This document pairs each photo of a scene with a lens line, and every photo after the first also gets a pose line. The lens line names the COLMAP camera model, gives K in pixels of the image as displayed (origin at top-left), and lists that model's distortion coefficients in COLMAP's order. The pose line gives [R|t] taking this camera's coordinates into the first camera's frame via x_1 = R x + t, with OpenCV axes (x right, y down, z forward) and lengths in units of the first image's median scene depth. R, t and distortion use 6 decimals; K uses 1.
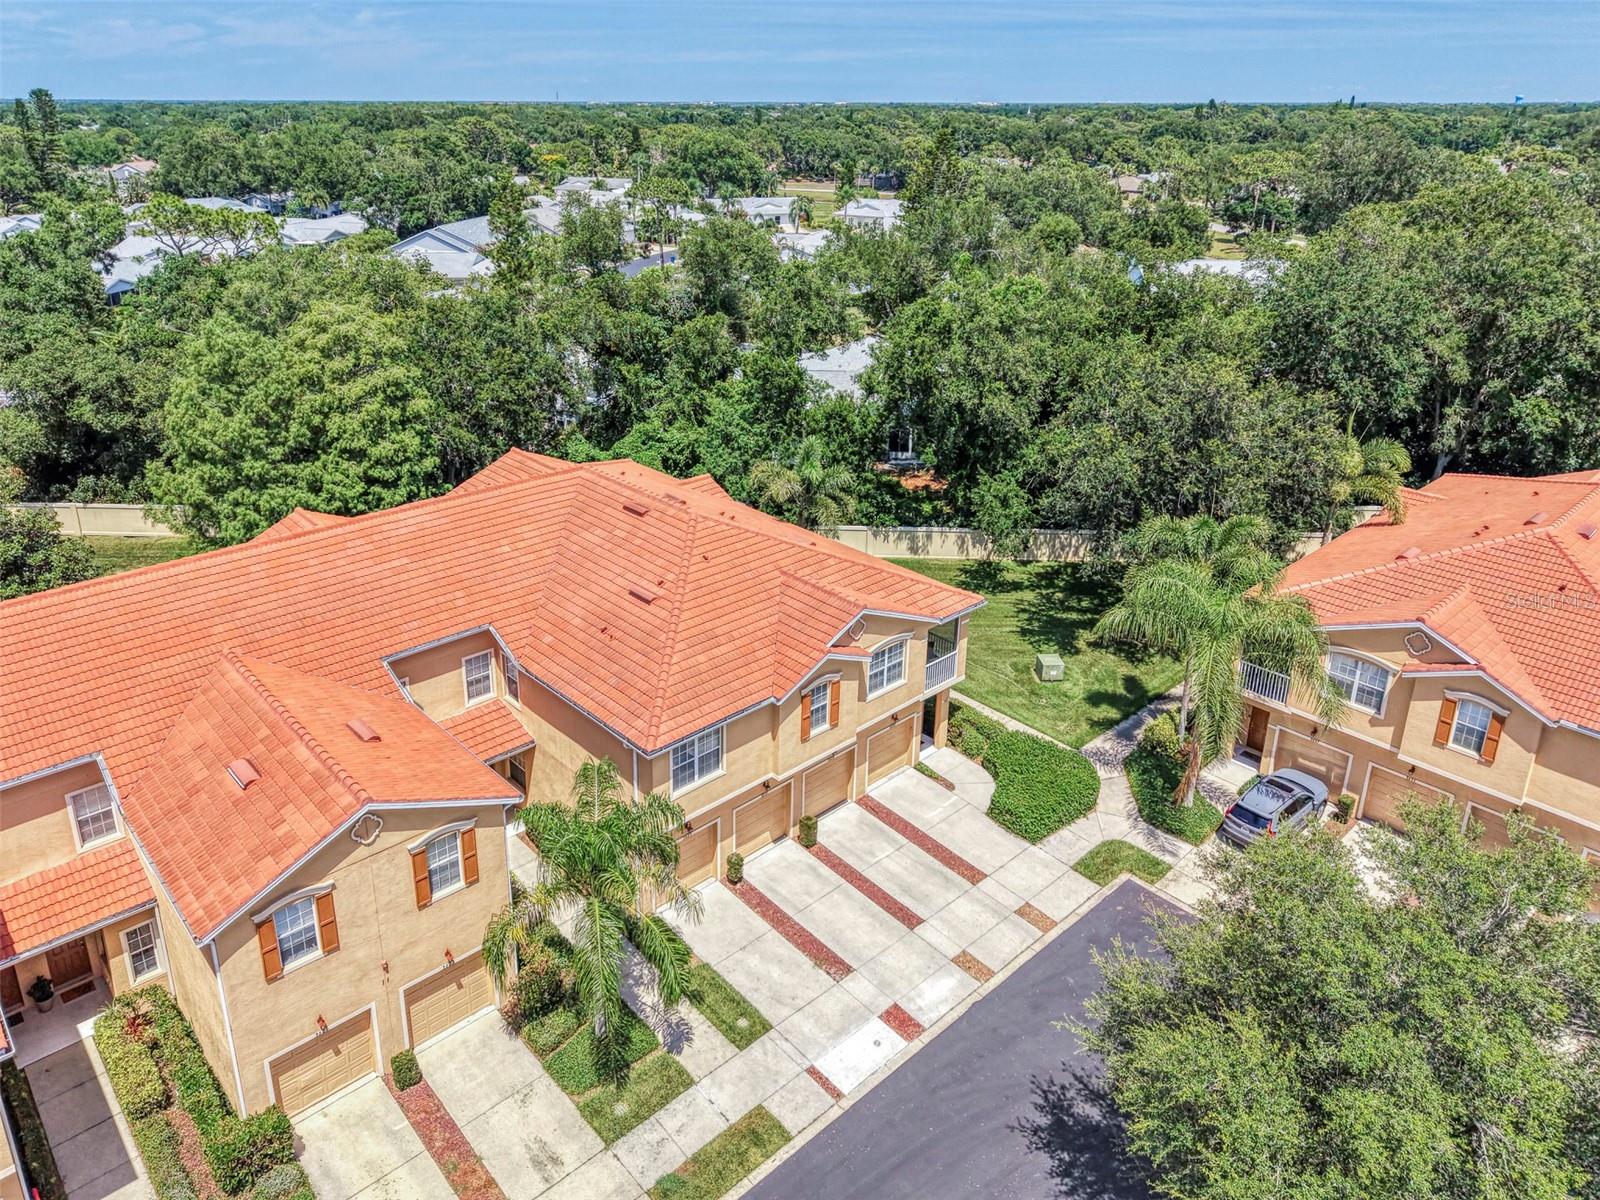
lens RADIAL K [[1107.0, 0, 764.8], [0, 1107.0, 507.6], [0, 0, 1]] dist [0.008893, 0.002557]
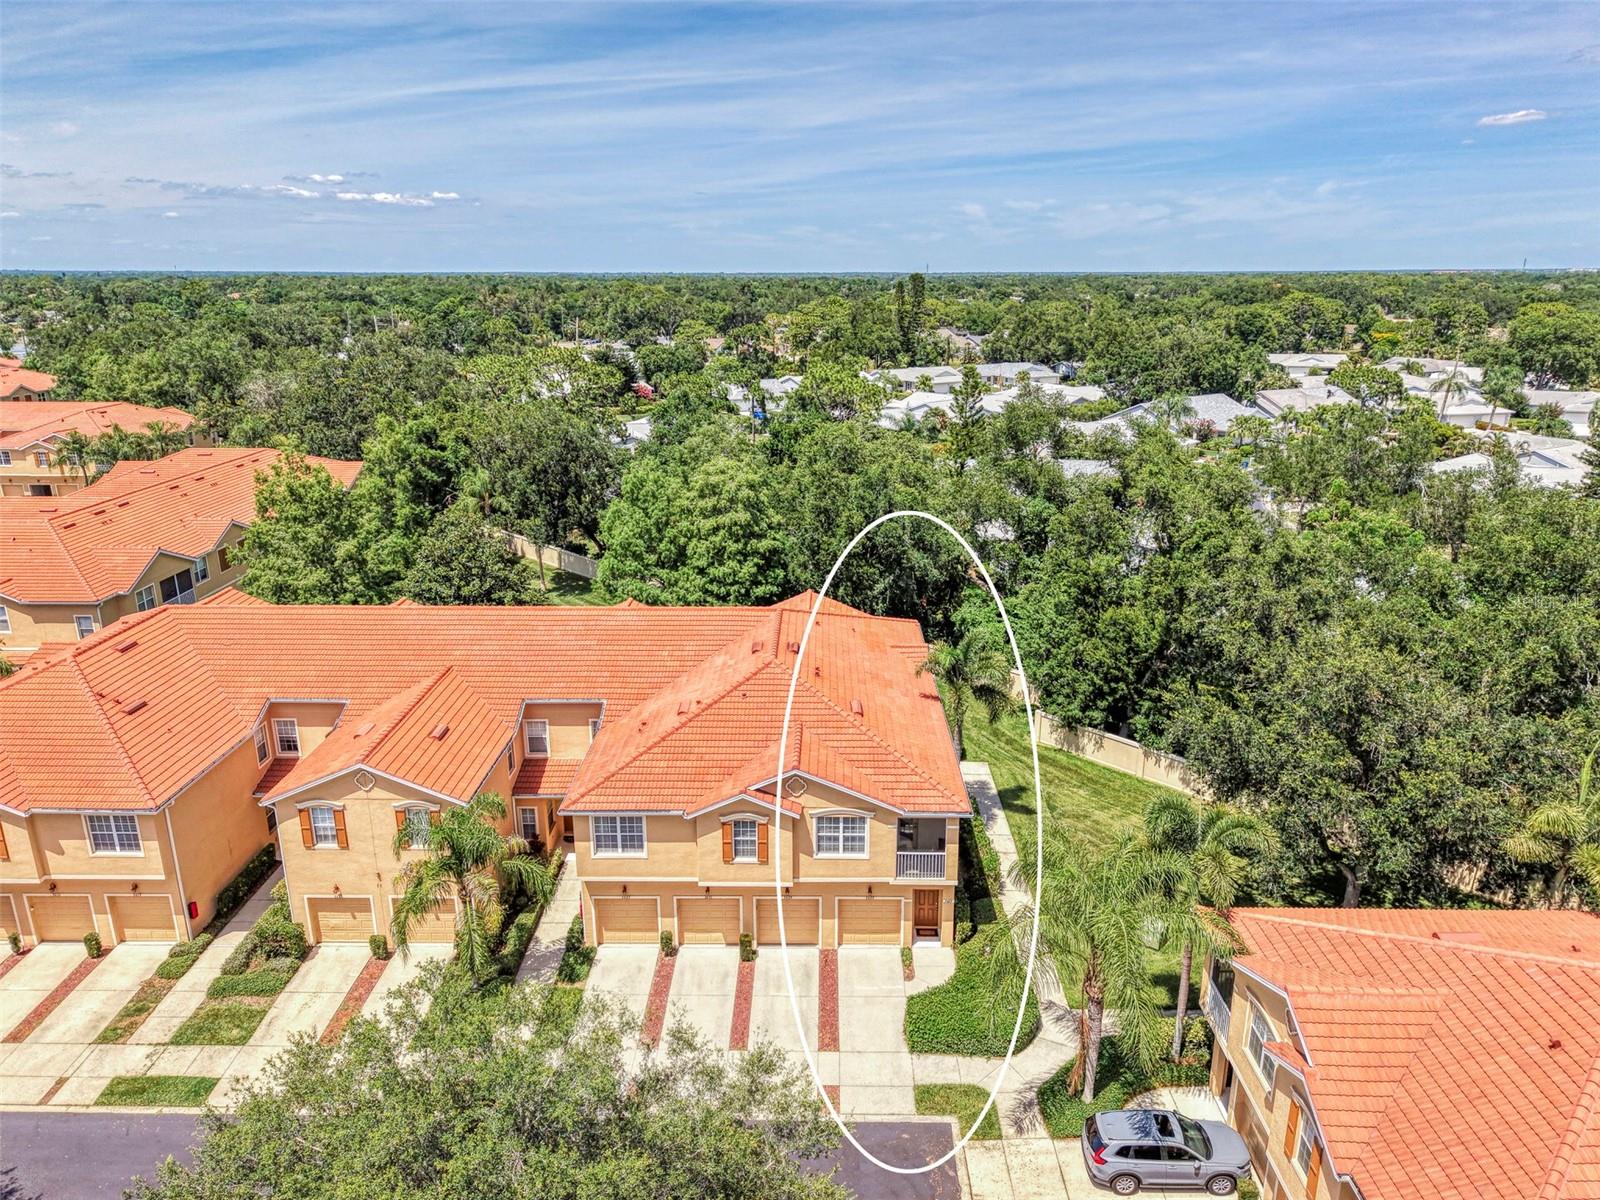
lens RADIAL K [[1105.7, 0, 863.7], [0, 1105.7, 595.9], [0, 0, 1]] dist [0.004677, -0.003825]
pose [[0.730521, 0.188132, -0.656465, 0.745045], [-0.227917, 0.973351, 0.025319, -0.110767], [0.643734, 0.131123, 0.753932, 0.145816]]
